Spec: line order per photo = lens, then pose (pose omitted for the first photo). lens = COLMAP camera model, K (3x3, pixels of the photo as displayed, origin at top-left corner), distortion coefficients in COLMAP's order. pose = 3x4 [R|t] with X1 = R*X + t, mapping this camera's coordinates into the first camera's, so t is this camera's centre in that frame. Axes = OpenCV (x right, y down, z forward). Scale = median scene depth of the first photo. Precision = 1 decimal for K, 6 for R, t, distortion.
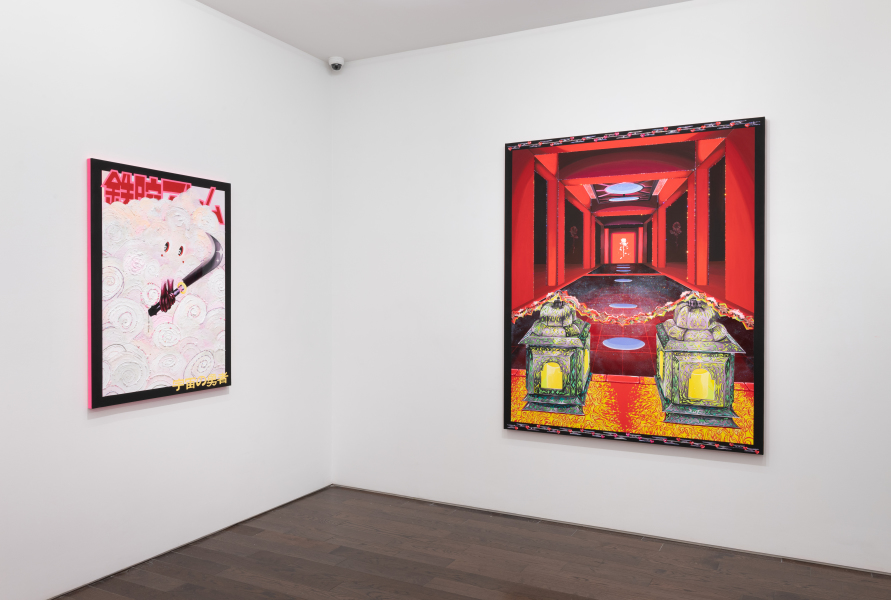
lens RADIAL K [[695.8, 0, 442.3], [0, 695.8, 298.6], [0, 0, 1]] dist [0.002075, 0.005503]
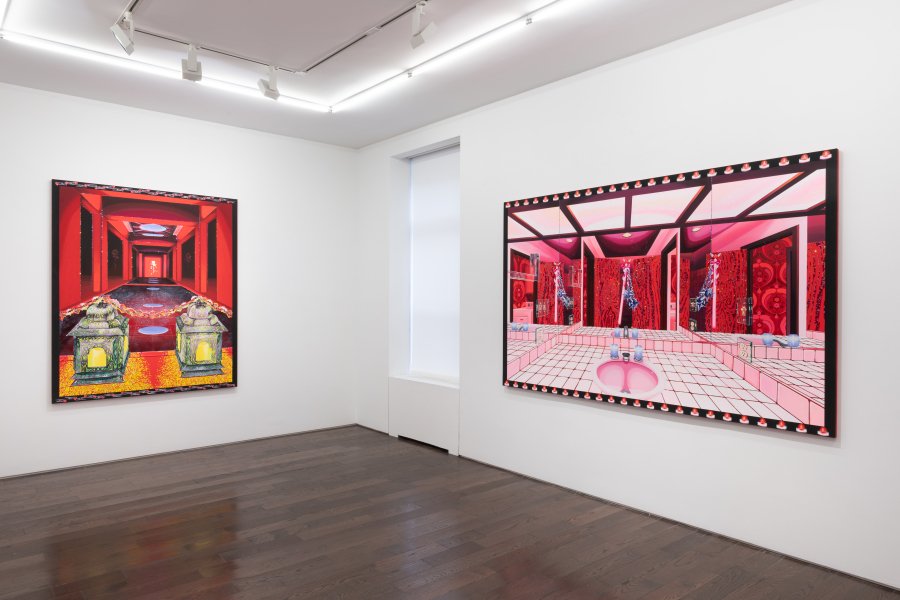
lens RADIAL K [[595.9, 0, 461.1], [0, 595.9, 308.8], [0, 0, 1]] dist [-0.004348, -0.003991]
pose [[0.369804, -0.018059, 0.928934, -0.693124], [0.004850, 0.999835, 0.017507, -0.001758], [-0.929097, -0.001968, 0.369831, -0.101020]]
